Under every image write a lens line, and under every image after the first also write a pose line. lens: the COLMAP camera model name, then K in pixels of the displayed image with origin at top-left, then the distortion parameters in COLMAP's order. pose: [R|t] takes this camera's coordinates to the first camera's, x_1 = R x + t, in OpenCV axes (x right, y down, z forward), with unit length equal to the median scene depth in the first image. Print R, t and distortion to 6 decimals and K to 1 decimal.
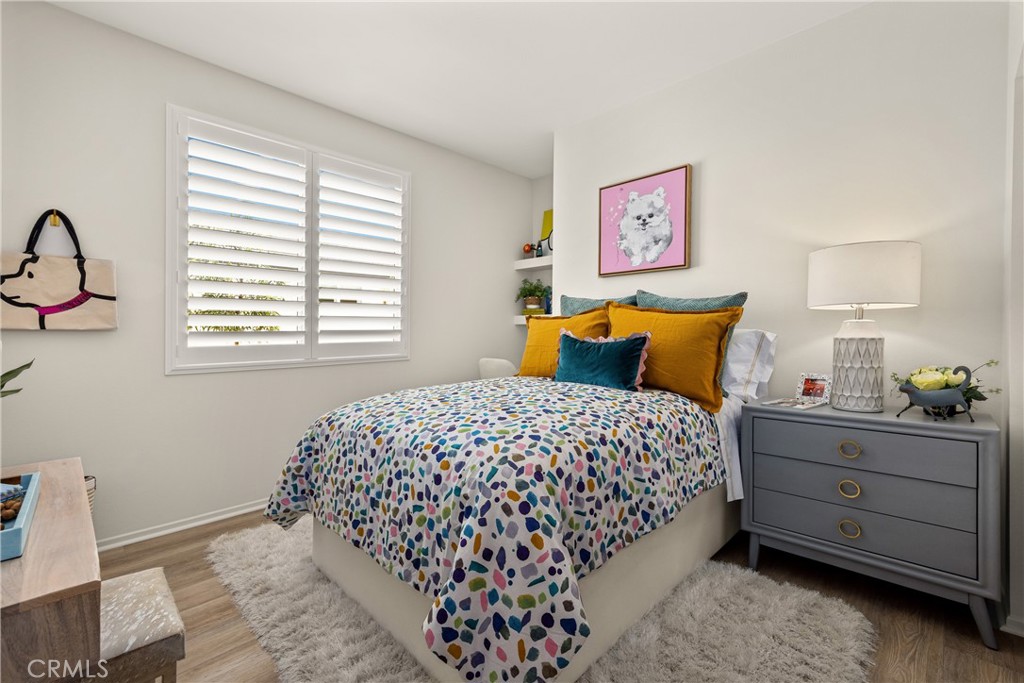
lens RADIAL K [[416.3, 0, 512.0], [0, 416.3, 341.5], [0, 0, 1]] dist [-0.000211, -0.000034]
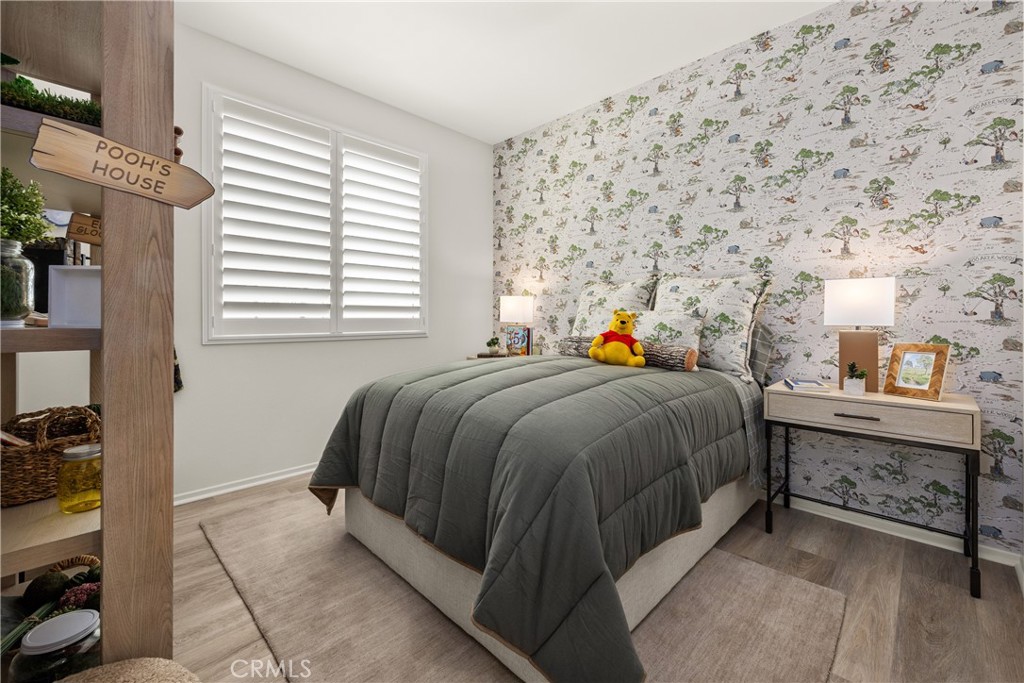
lens RADIAL K [[426.3, 0, 512.1], [0, 426.3, 315.9], [0, 0, 1]] dist [0.000420, 0.000026]
pose [[0.999322, 0.021926, 0.029585, -0.075489], [-0.021591, 0.999700, -0.011606, 0.002371], [-0.029830, 0.010959, 0.999495, -0.068426]]
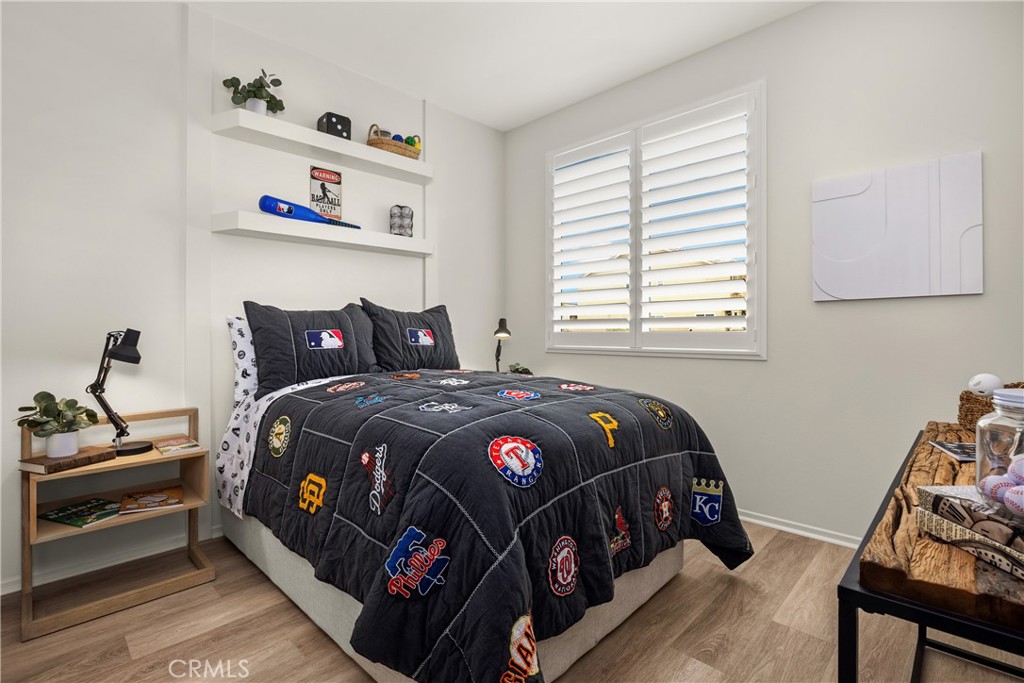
lens RADIAL K [[480.2, 0, 512.5], [0, 480.2, 328.1], [0, 0, 1]] dist [-0.000692, -0.000049]
pose [[0.039231, 0.016283, -0.999097, 0.596626], [-0.008846, 0.999834, 0.015947, -0.016616], [0.999191, 0.008212, 0.039369, 0.664356]]
